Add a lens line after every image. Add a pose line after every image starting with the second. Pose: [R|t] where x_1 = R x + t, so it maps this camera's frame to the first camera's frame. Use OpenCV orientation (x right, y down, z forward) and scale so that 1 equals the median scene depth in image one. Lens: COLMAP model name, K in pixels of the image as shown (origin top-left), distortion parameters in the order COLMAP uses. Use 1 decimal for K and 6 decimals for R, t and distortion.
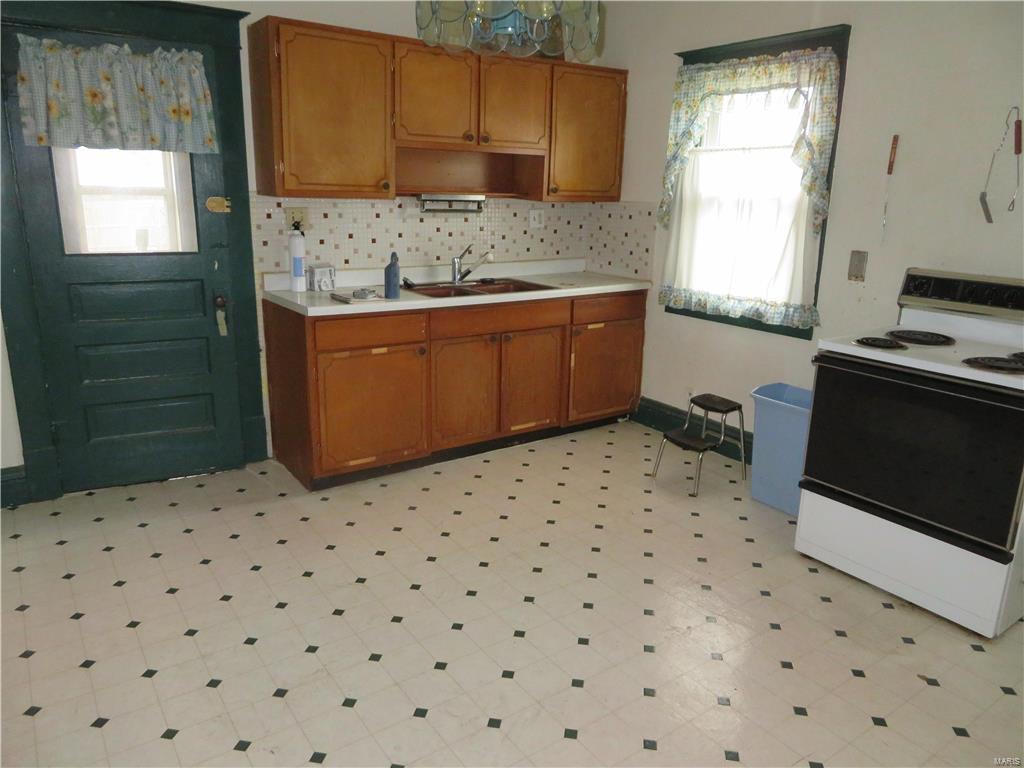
lens RADIAL K [[729.2, 0, 512.0], [0, 729.2, 384.0], [0, 0, 1]] dist [-0.005609, -0.003710]
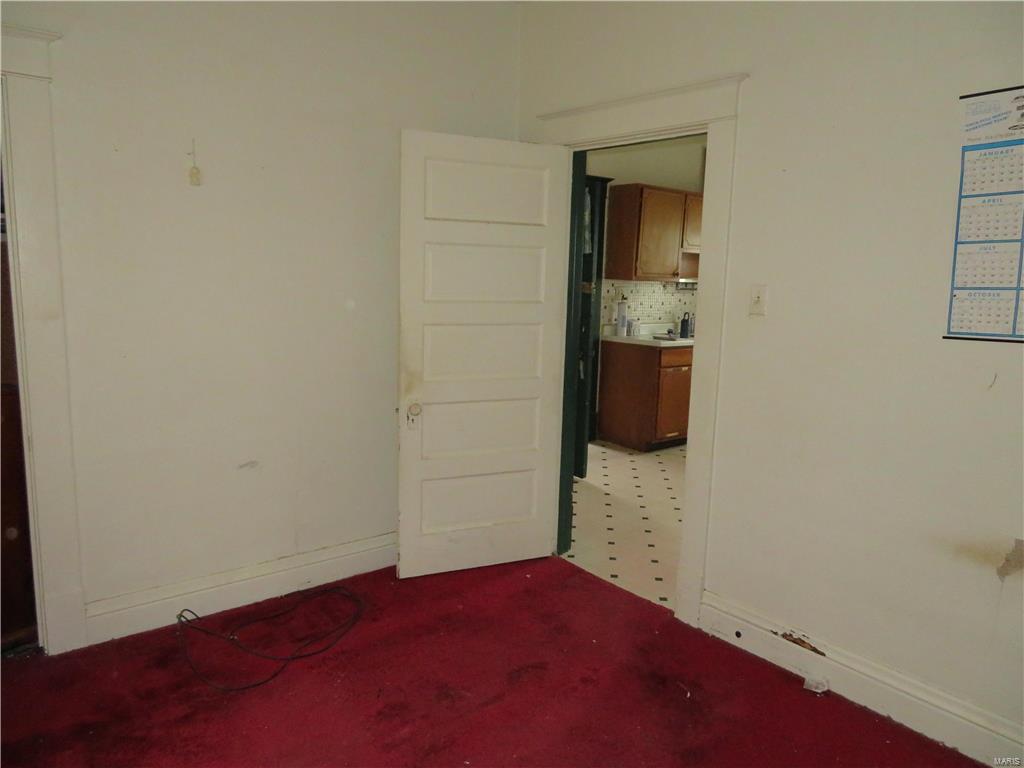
lens RADIAL K [[761.0, 0, 524.1], [0, 761.0, 381.9], [0, 0, 1]] dist [0.001817, -0.001819]
pose [[0.995533, -0.006713, 0.094174, -0.674038], [0.017426, 0.993397, -0.113398, 0.169020], [-0.092791, 0.114533, 0.989076, -0.680243]]
